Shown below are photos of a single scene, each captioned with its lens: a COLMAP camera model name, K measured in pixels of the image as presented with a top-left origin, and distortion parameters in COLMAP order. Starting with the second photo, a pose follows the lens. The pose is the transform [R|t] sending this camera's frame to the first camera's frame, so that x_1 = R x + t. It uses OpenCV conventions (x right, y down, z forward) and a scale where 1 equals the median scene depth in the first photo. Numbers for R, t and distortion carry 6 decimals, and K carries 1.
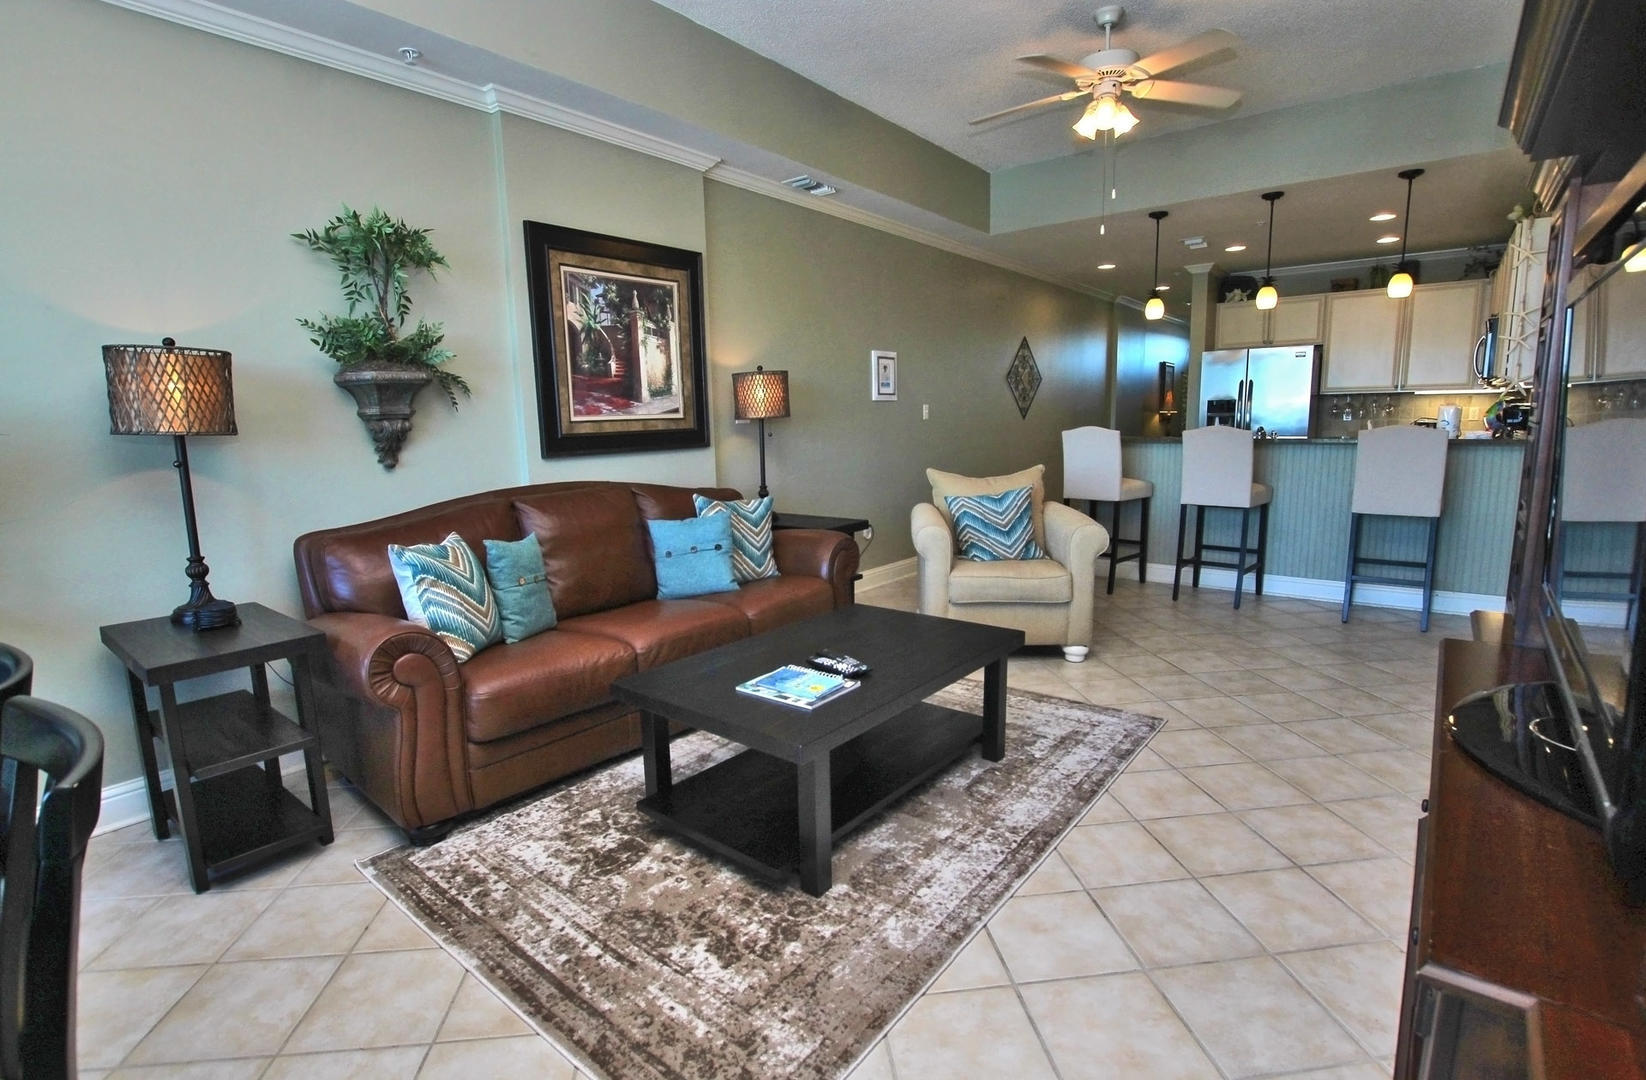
lens RADIAL K [[775.5, 0, 823.0], [0, 775.5, 540.0], [0, 0, 1]] dist [-0.002114, -0.000154]
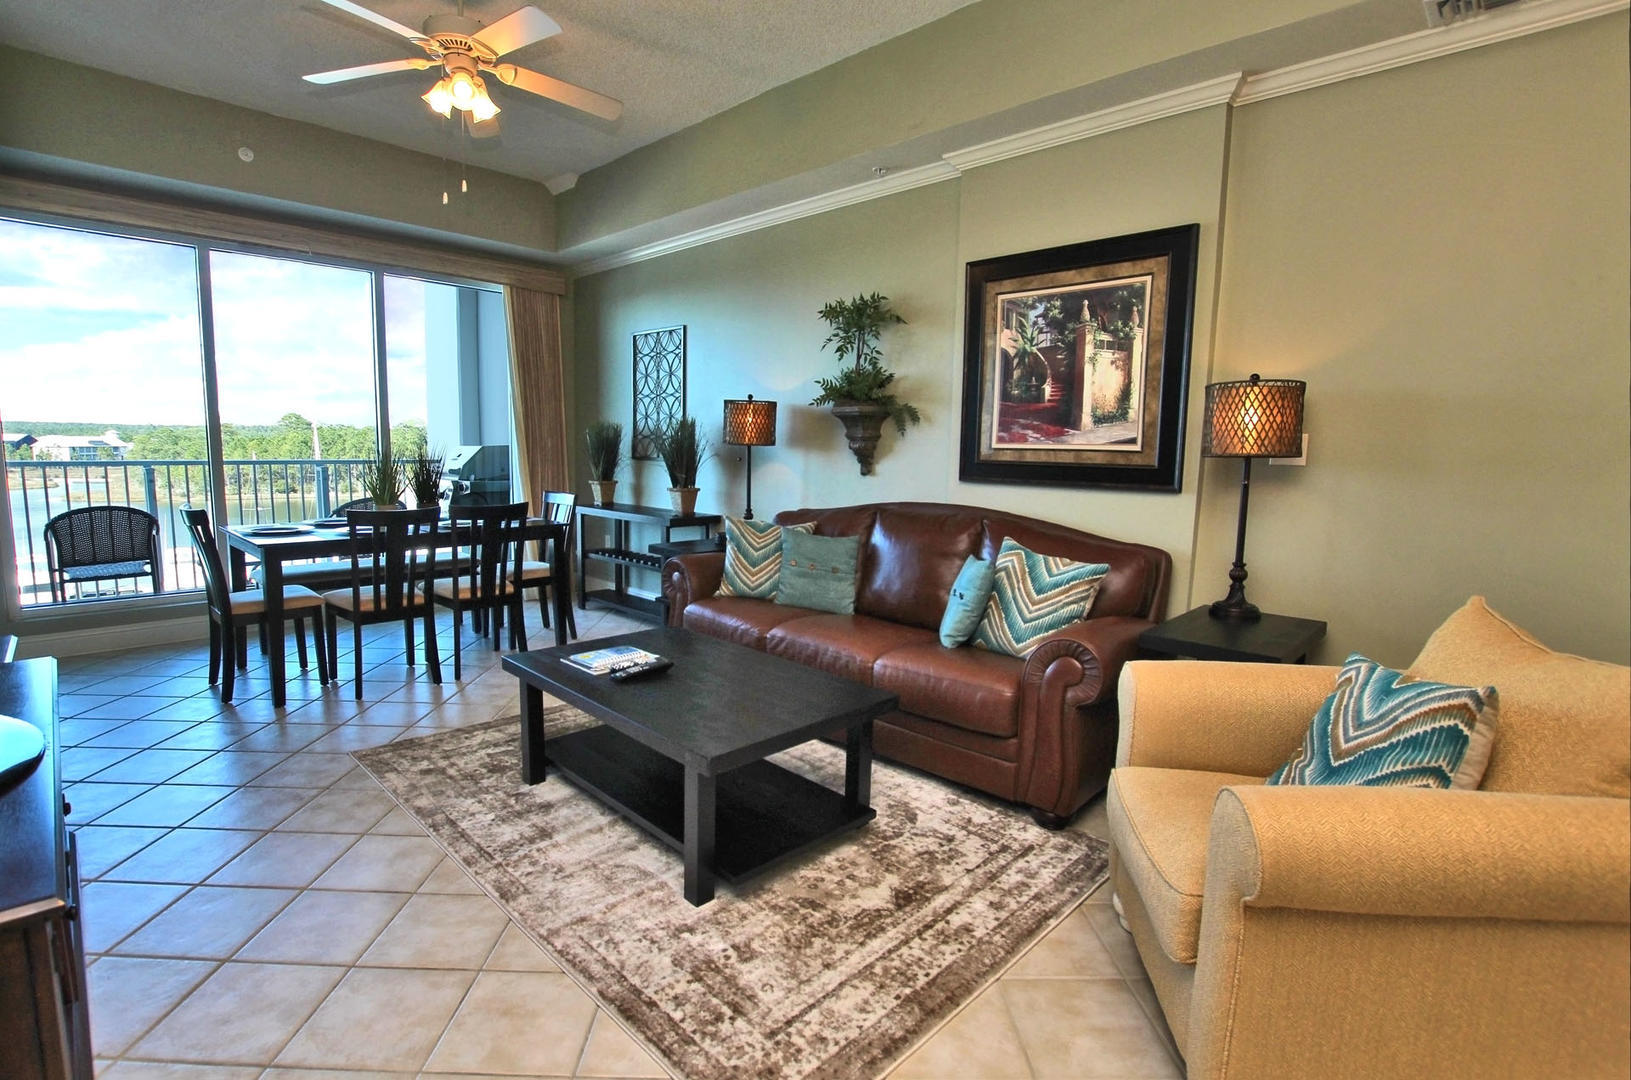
lens RADIAL K [[764.5, 0, 805.6], [0, 764.5, 543.7], [0, 0, 1]] dist [-0.027325, 0.000396]
pose [[-0.109709, 0.153294, -0.982072, 0.665806], [-0.176790, 0.969272, 0.171046, -0.152217], [0.978115, 0.192386, -0.079237, 0.827234]]
